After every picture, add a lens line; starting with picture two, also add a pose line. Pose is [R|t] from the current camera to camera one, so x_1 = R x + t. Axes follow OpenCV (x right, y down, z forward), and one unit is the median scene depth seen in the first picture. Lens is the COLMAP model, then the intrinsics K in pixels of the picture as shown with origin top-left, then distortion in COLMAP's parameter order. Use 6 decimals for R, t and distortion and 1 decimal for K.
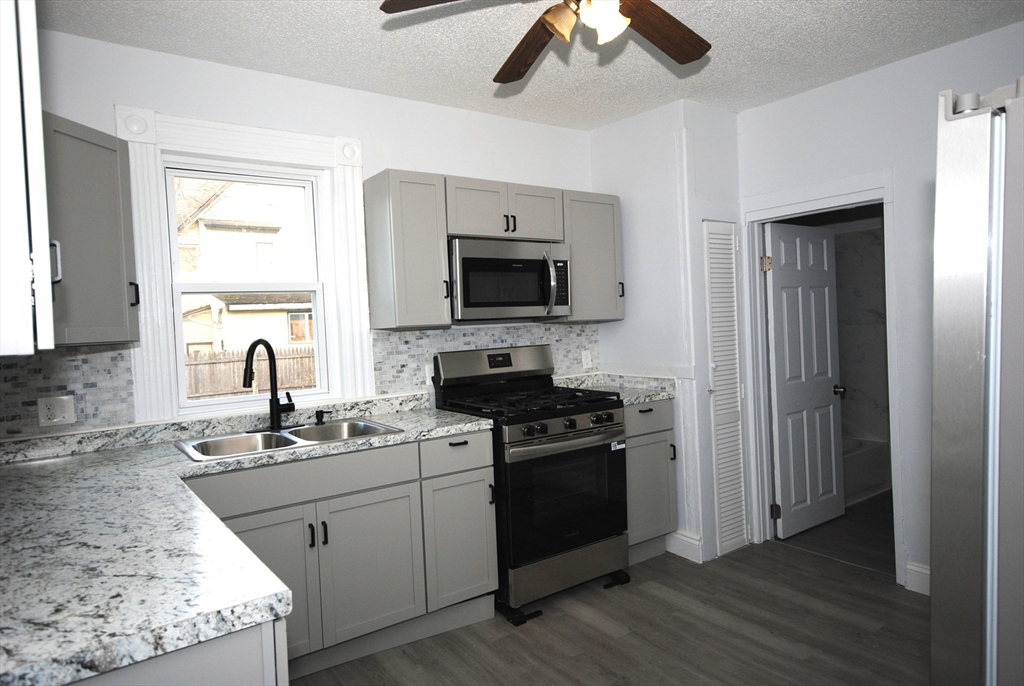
lens RADIAL K [[639.3, 0, 512.1], [0, 639.3, 341.0], [0, 0, 1]] dist [-0.005702, -0.000640]
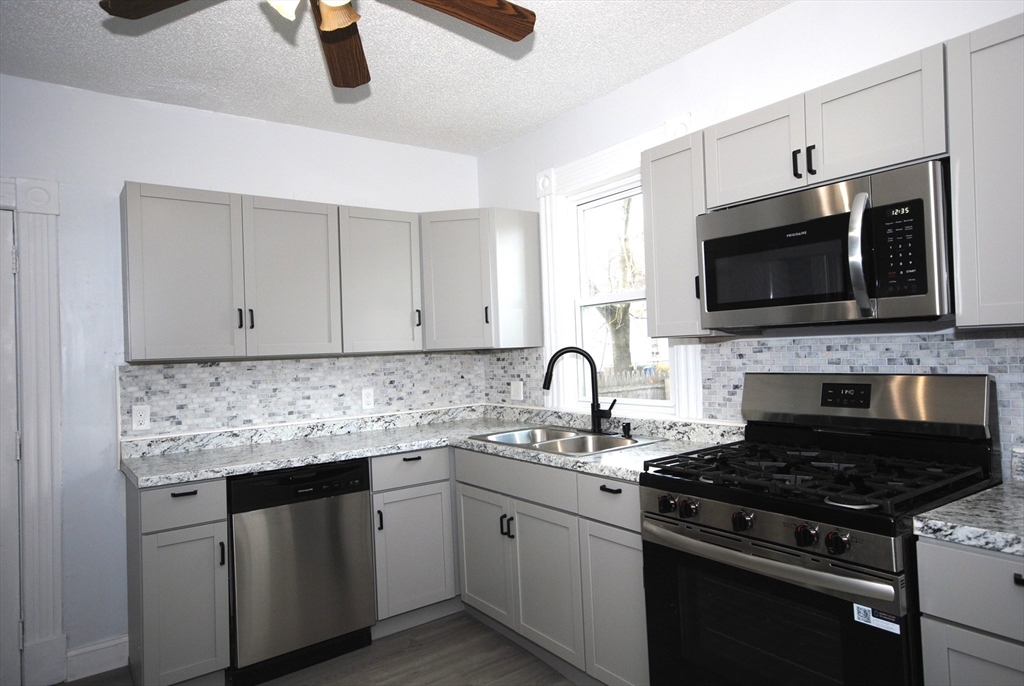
lens RADIAL K [[639.3, 0, 512.8], [0, 639.3, 342.7], [0, 0, 1]] dist [-0.005702, -0.000640]
pose [[-0.004924, 0.035743, -0.999349, 0.603358], [0.010413, 0.999309, 0.035690, -0.044213], [0.999934, -0.010231, -0.005293, 0.758006]]
